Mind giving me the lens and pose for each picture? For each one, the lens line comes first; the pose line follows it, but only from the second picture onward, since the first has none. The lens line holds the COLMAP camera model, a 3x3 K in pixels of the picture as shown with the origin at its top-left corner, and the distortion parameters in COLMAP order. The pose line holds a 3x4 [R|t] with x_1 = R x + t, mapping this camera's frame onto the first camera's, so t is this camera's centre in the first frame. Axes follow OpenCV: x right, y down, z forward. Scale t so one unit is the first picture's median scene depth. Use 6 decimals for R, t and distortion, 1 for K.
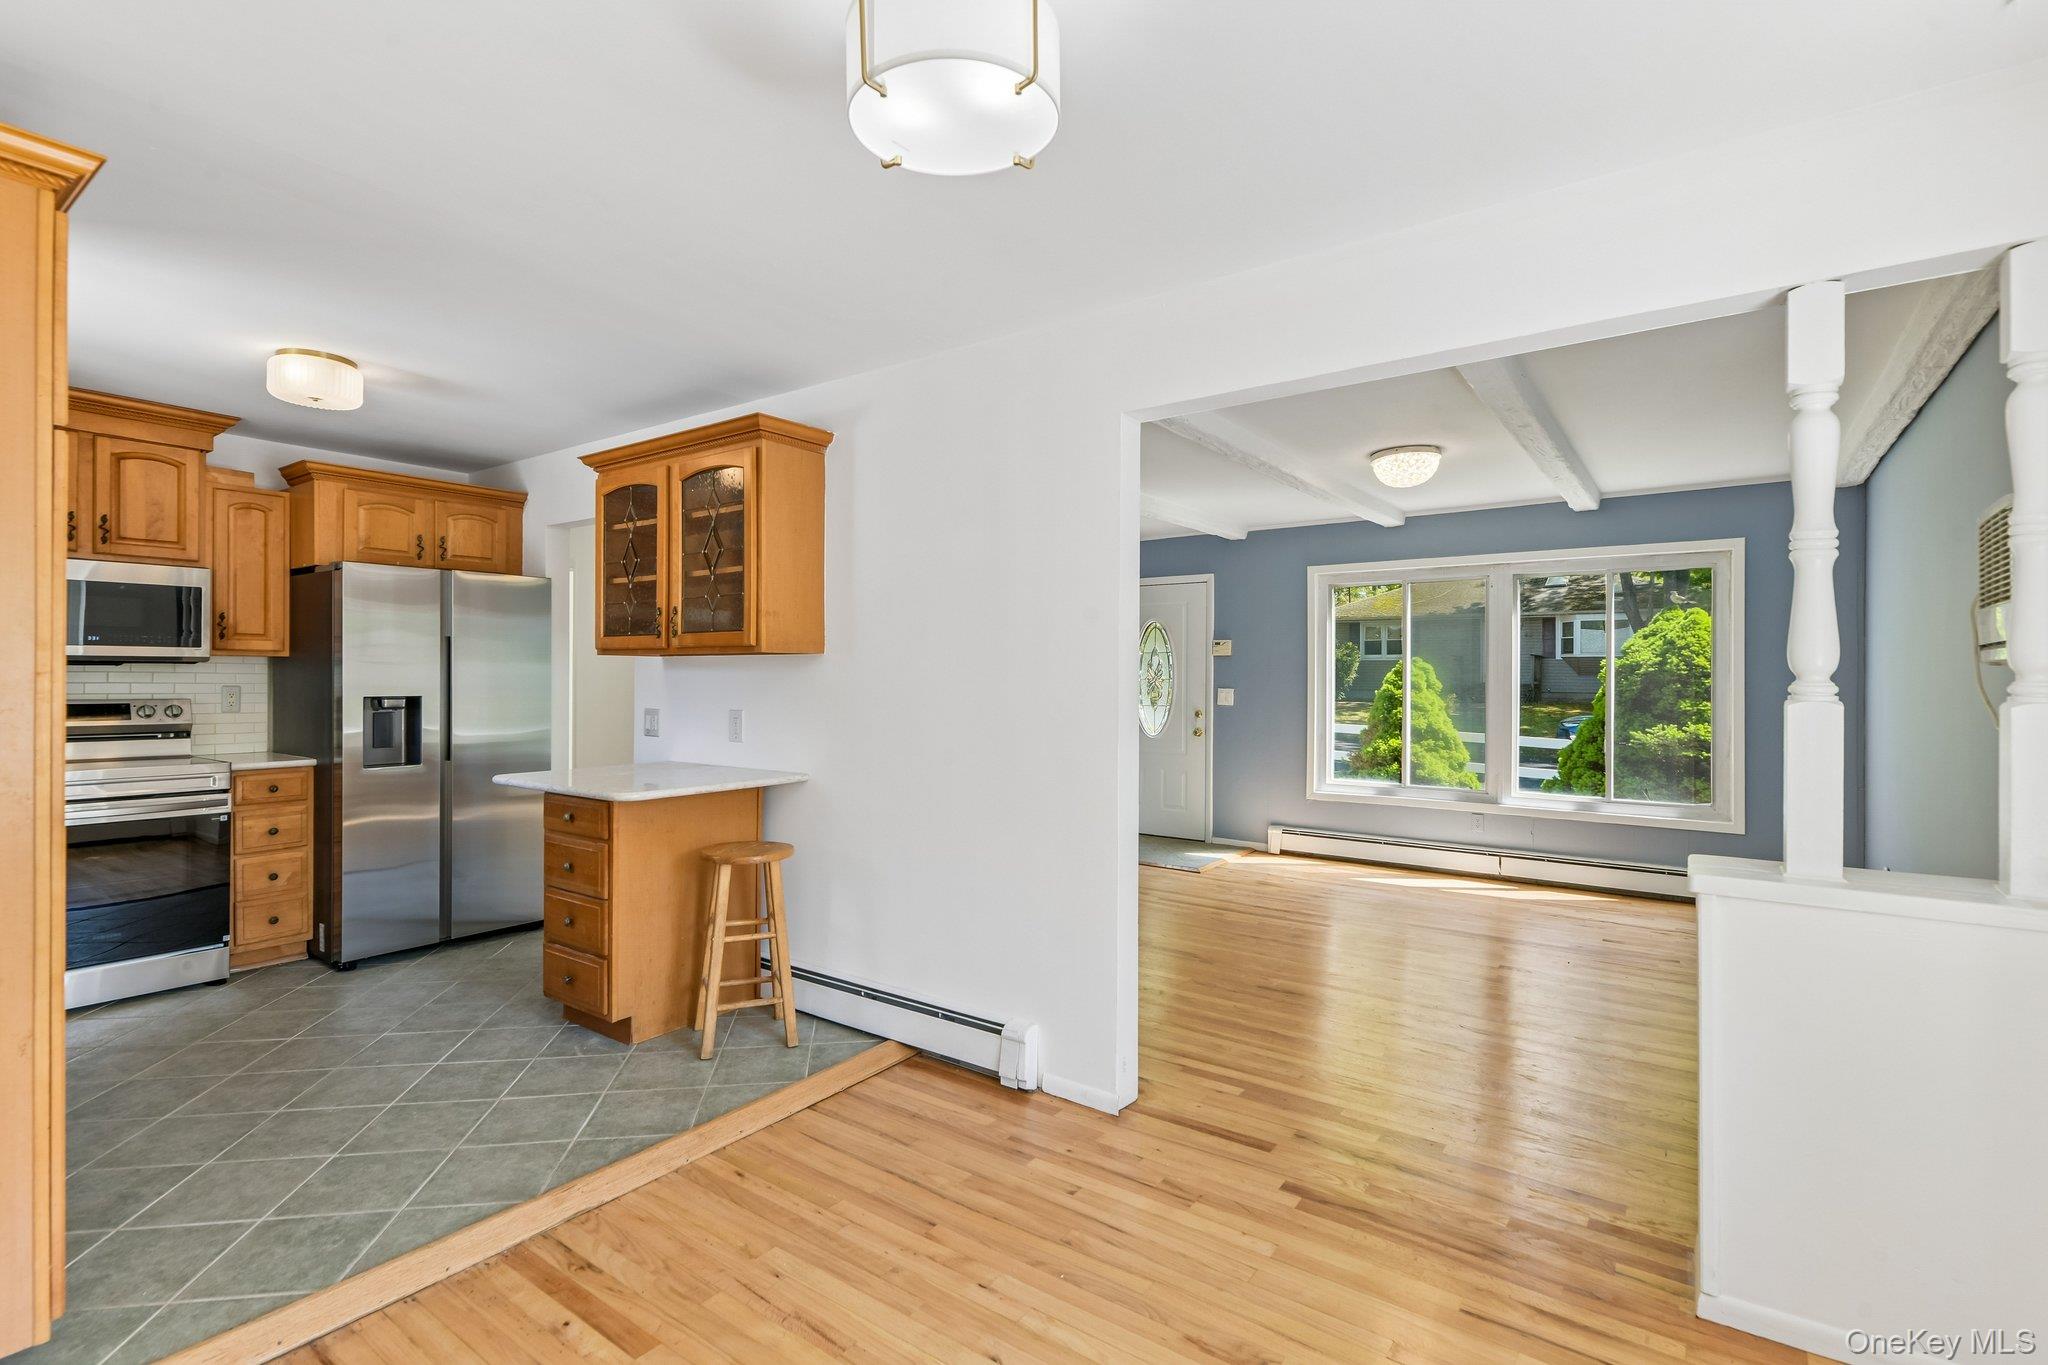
lens RADIAL K [[912.0, 0, 1043.3], [0, 912.0, 677.4], [0, 0, 1]] dist [0.005521, -0.004574]
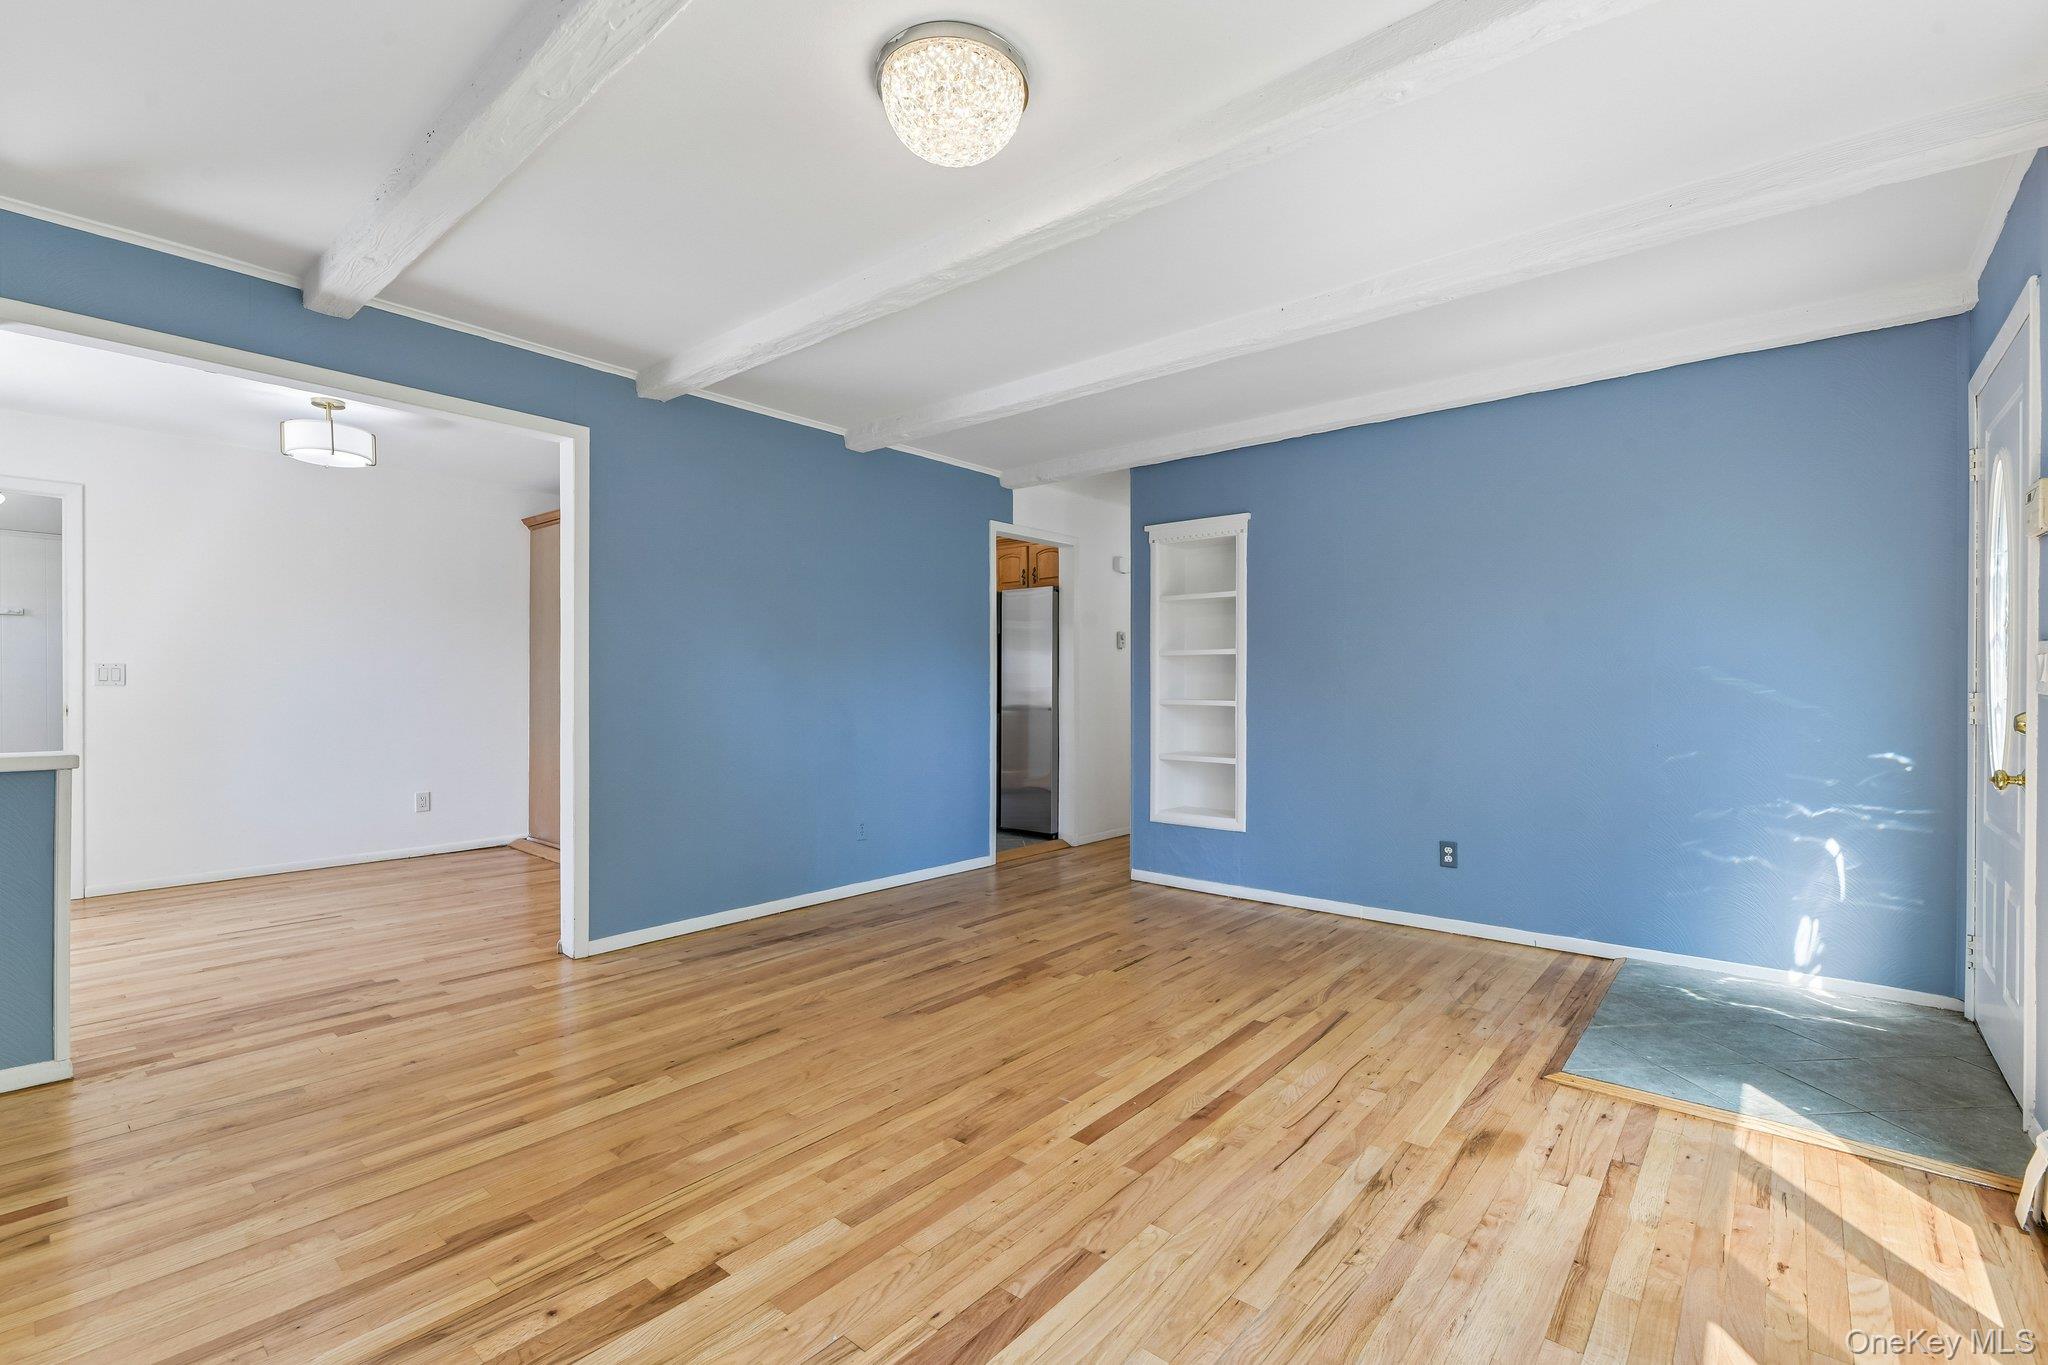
lens RADIAL K [[912.0, 0, 1016.6], [0, 912.0, 673.9], [0, 0, 1]] dist [0.005521, -0.004574]
pose [[-0.078529, -0.013796, -0.996816, 0.945365], [-0.002287, 0.999904, -0.013658, 0.049665], [0.996909, 0.001207, -0.078553, 1.209391]]
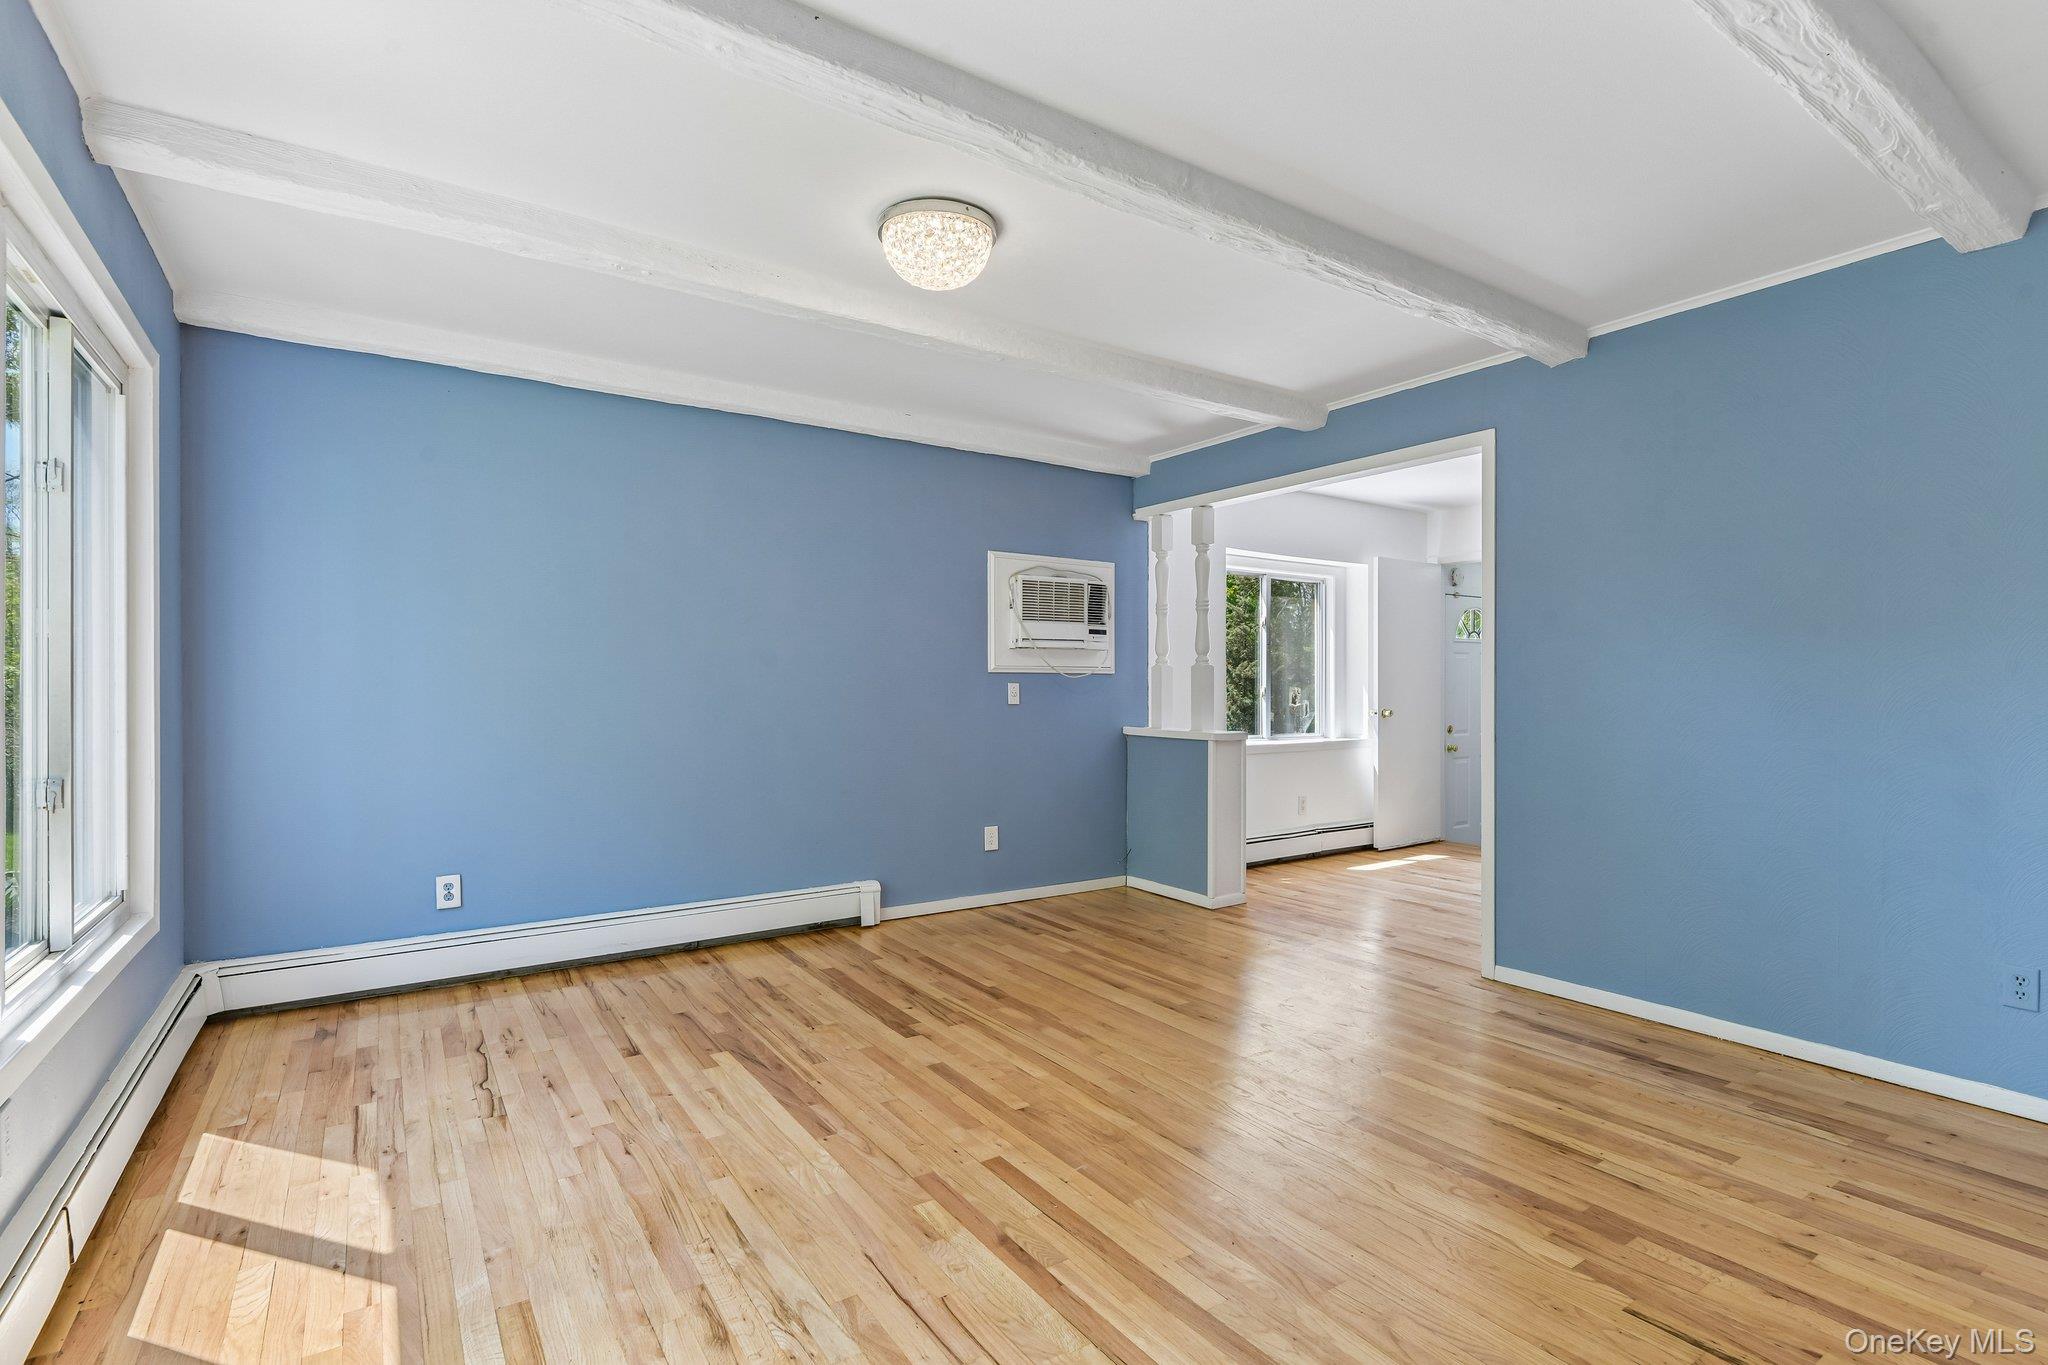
lens RADIAL K [[974.4, 0, 1014.2], [0, 974.4, 689.6], [0, 0, 1]] dist [0.002321, -0.003974]
pose [[-0.934116, -0.005003, 0.356935, 0.157786], [-0.004165, 0.999986, 0.003116, 0.040991], [-0.356946, 0.001424, -0.934124, 1.751038]]
